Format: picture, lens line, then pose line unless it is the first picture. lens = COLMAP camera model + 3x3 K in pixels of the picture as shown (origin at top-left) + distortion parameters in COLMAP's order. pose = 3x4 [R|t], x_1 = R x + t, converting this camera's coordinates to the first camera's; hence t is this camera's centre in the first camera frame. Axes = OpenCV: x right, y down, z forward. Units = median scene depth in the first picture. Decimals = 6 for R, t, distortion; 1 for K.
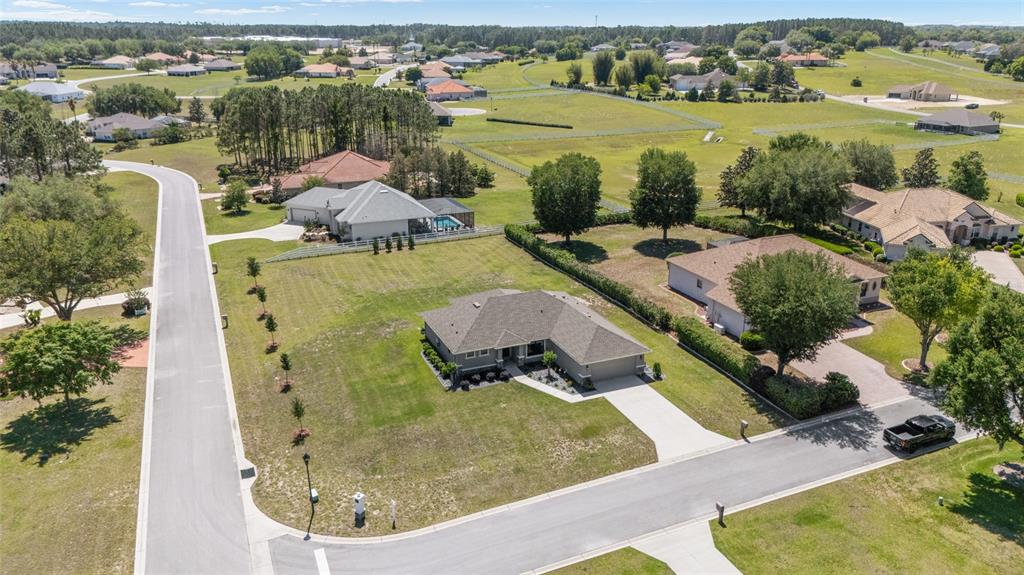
lens RADIAL K [[751.2, 0, 512.0], [0, 751.2, 287.5], [0, 0, 1]] dist [0.095911, -0.113488]
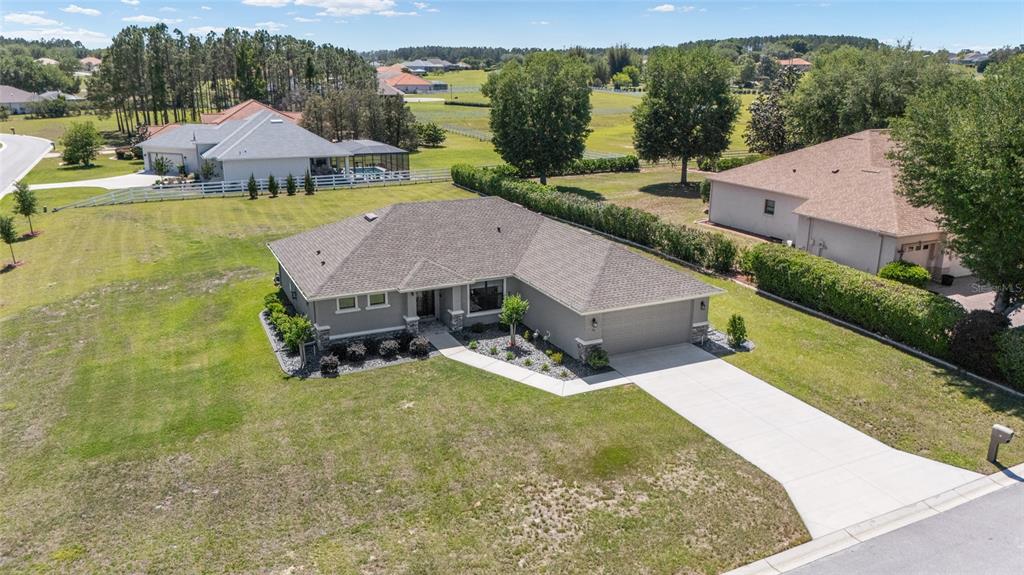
lens RADIAL K [[752.0, 0, 514.6], [0, 752.0, 289.4], [0, 0, 1]] dist [0.078004, -0.093839]
pose [[0.999085, -0.008676, 0.041869, 0.029345], [0.010502, 0.998994, -0.043598, 0.098135], [-0.041448, 0.043998, 0.998171, 0.499960]]
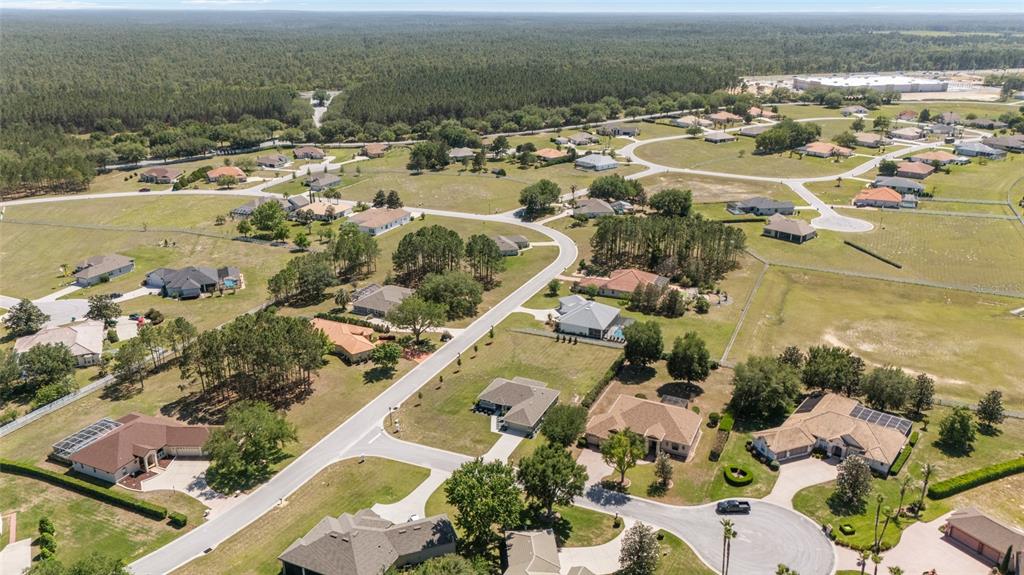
lens RADIAL K [[751.2, 0, 512.0], [0, 751.2, 287.5], [0, 0, 1]] dist [0.095911, -0.113488]
pose [[0.671208, 0.253944, -0.696414, 1.630323], [-0.240203, 0.963307, 0.119756, -0.588290], [0.701272, 0.086899, 0.707578, -0.750536]]
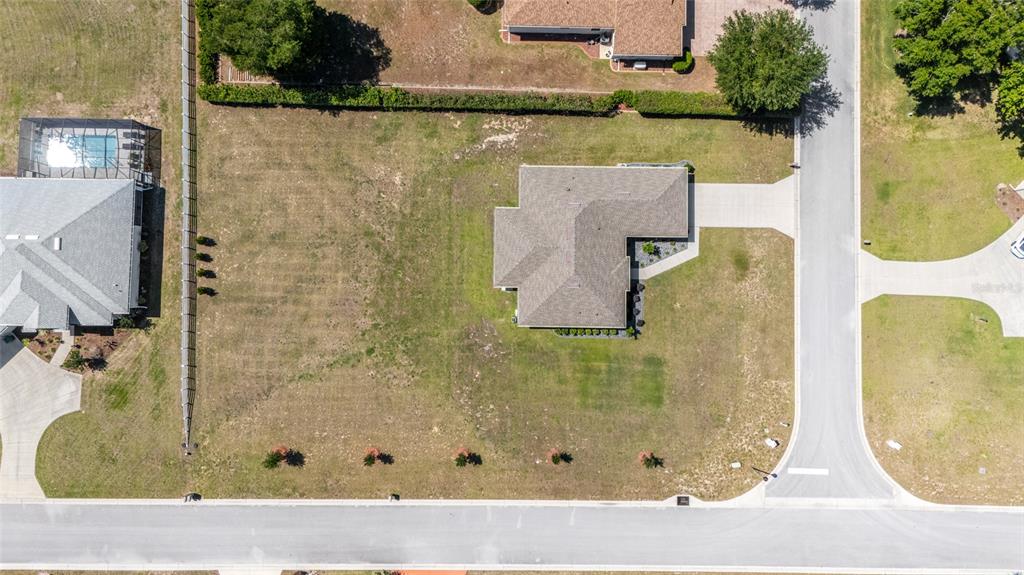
lens RADIAL K [[752.0, 0, 514.6], [0, 752.0, 289.4], [0, 0, 1]] dist [0.078004, -0.093839]
pose [[0.401506, -0.912773, 0.075093, -0.171716], [0.280318, 0.200534, 0.938727, -0.992467], [-0.871903, -0.355854, 0.336382, 0.738518]]
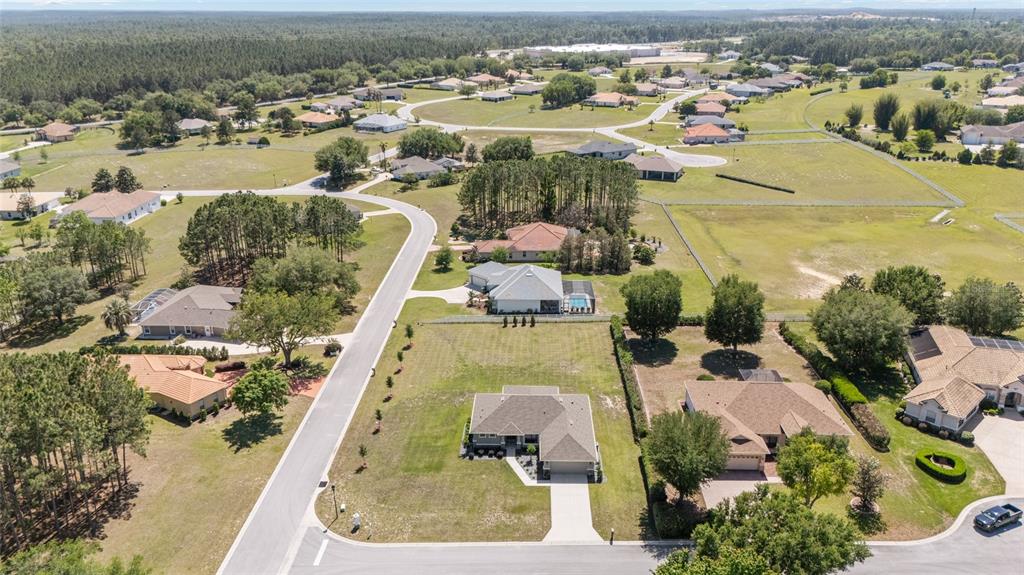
lens RADIAL K [[764.5, 0, 512.7], [0, 764.5, 287.4], [0, 0, 1]] dist [0.085522, -0.108008]
pose [[0.908905, 0.136739, -0.393947, 0.533213], [-0.130356, 0.990532, 0.043058, -0.261778], [0.396105, 0.012218, 0.918124, -0.353201]]
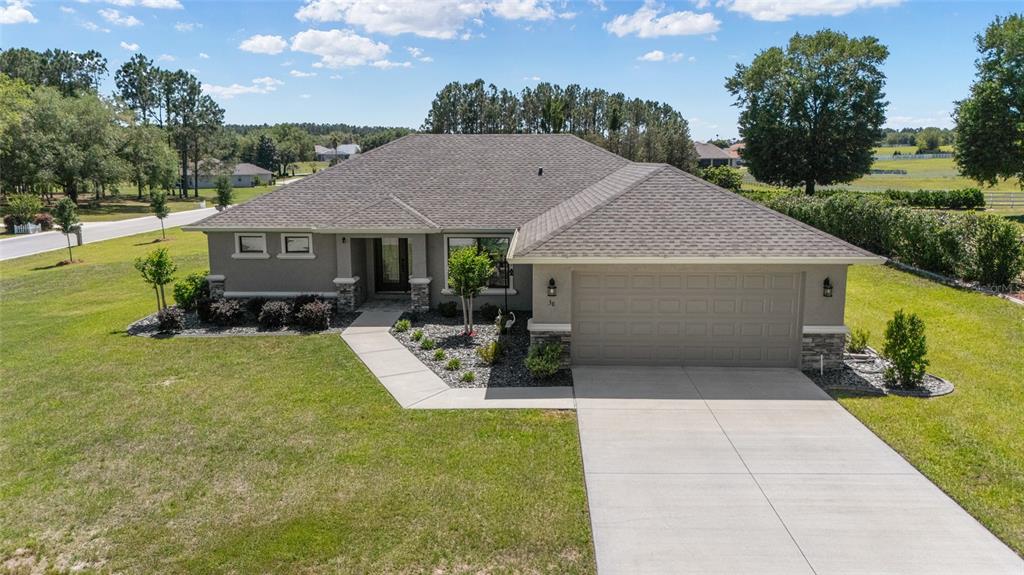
lens RADIAL K [[752.0, 0, 514.6], [0, 752.0, 289.4], [0, 0, 1]] dist [0.078004, -0.093839]
pose [[0.906380, 0.068966, -0.416797, 0.173196], [-0.134369, 0.982414, -0.129646, 0.128854], [0.400526, 0.173513, 0.899707, 0.731751]]
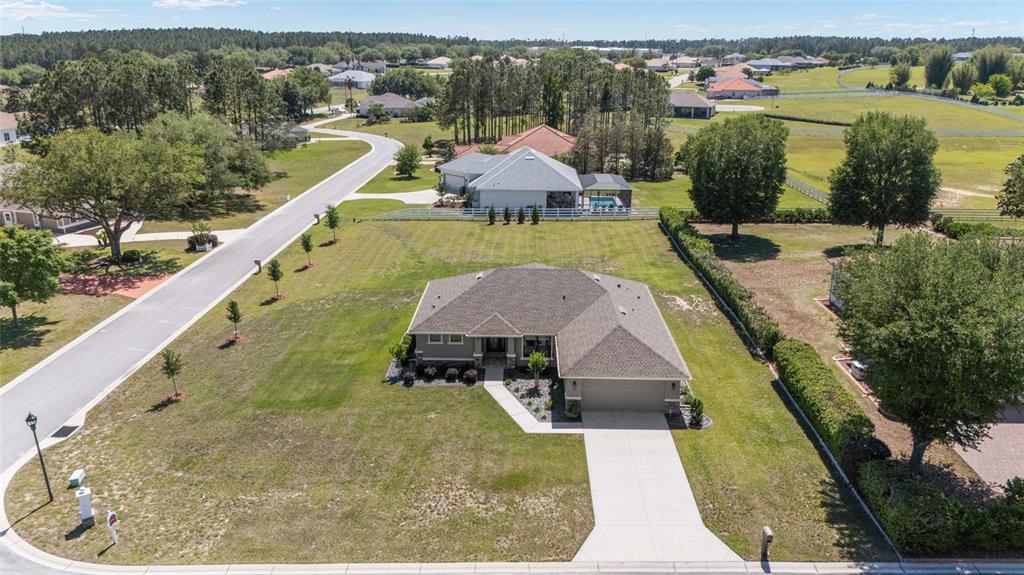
lens RADIAL K [[752.0, 0, 514.6], [0, 752.0, 289.4], [0, 0, 1]] dist [0.078004, -0.093839]
pose [[0.911679, 0.130448, -0.389647, 0.270858], [-0.139308, 0.990233, 0.005569, 0.028188], [0.386568, 0.049204, 0.920948, 0.362998]]
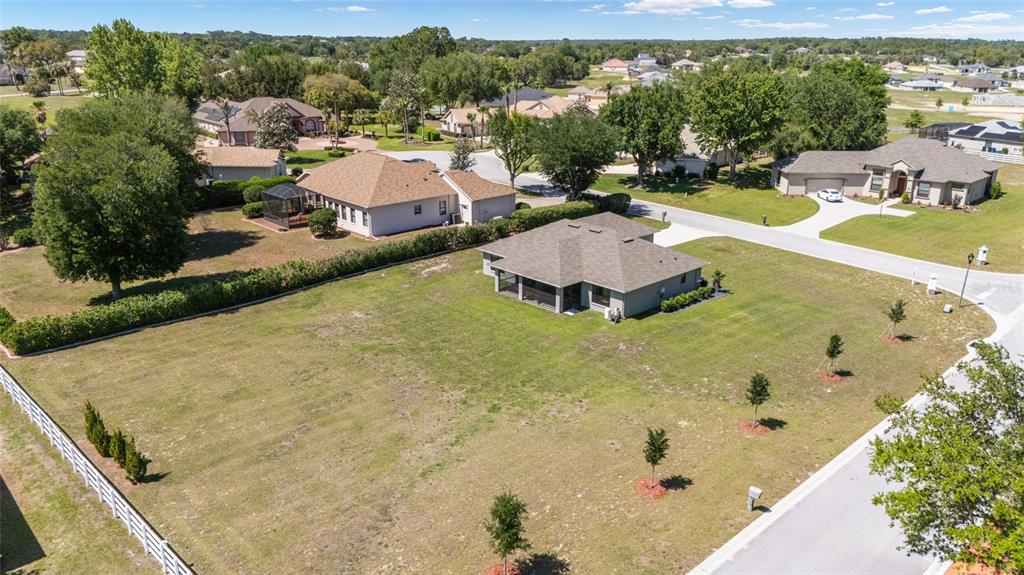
lens RADIAL K [[752.0, 0, 514.6], [0, 752.0, 289.4], [0, 0, 1]] dist [0.078004, -0.093839]
pose [[-0.350232, -0.296060, 0.888643, -0.777775], [0.301863, 0.862438, 0.406300, -0.312825], [-0.886688, 0.410548, -0.212684, 1.343722]]
